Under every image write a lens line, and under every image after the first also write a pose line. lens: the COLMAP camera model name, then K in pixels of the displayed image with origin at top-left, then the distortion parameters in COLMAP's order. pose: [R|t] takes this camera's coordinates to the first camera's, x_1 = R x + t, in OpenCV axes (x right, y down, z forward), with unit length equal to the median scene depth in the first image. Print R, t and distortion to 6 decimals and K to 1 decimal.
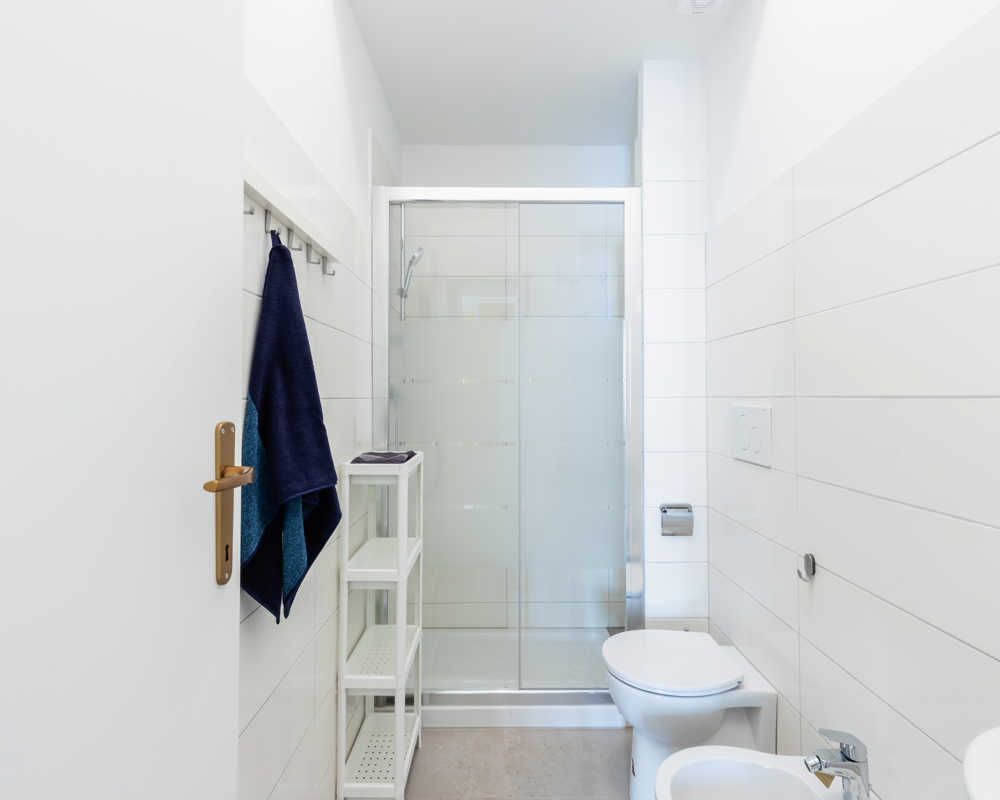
lens RADIAL K [[452.9, 0, 499.7], [0, 452.9, 386.0], [0, 0, 1]] dist [0.002810, -0.000256]
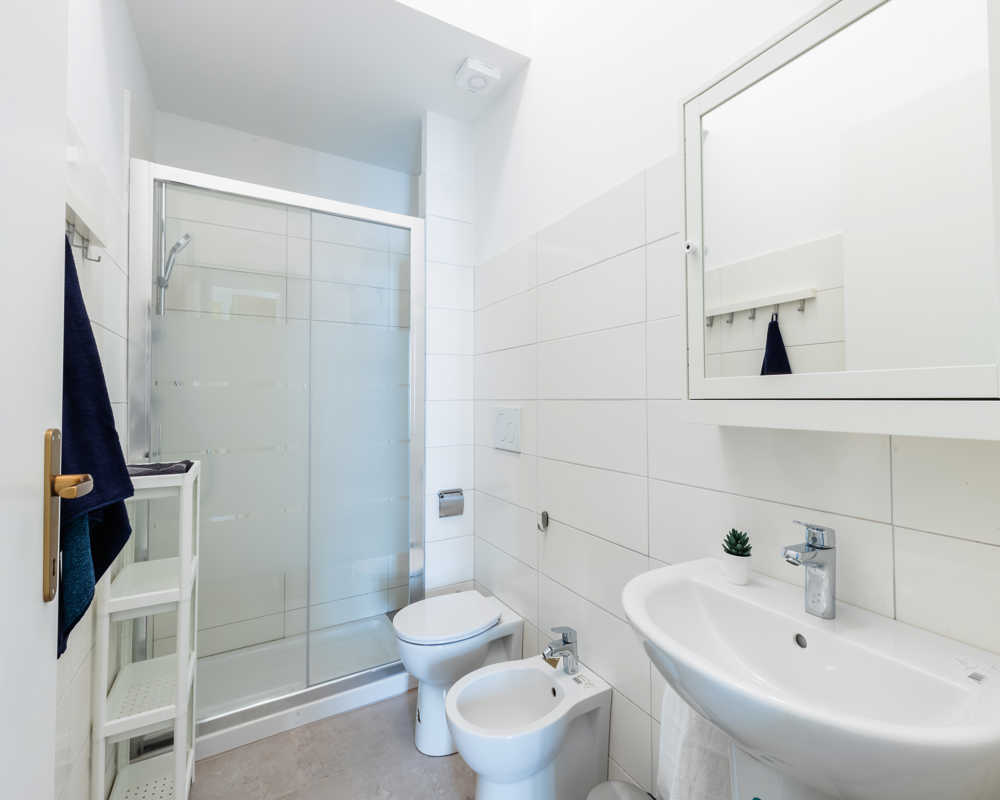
lens RADIAL K [[452.9, 0, 499.7], [0, 452.9, 386.0], [0, 0, 1]] dist [0.002810, -0.000256]
pose [[0.867145, 0.012395, 0.497901, -0.105105], [-0.008991, 0.999917, -0.009234, -0.003695], [-0.497974, 0.003531, 0.867185, -0.110350]]
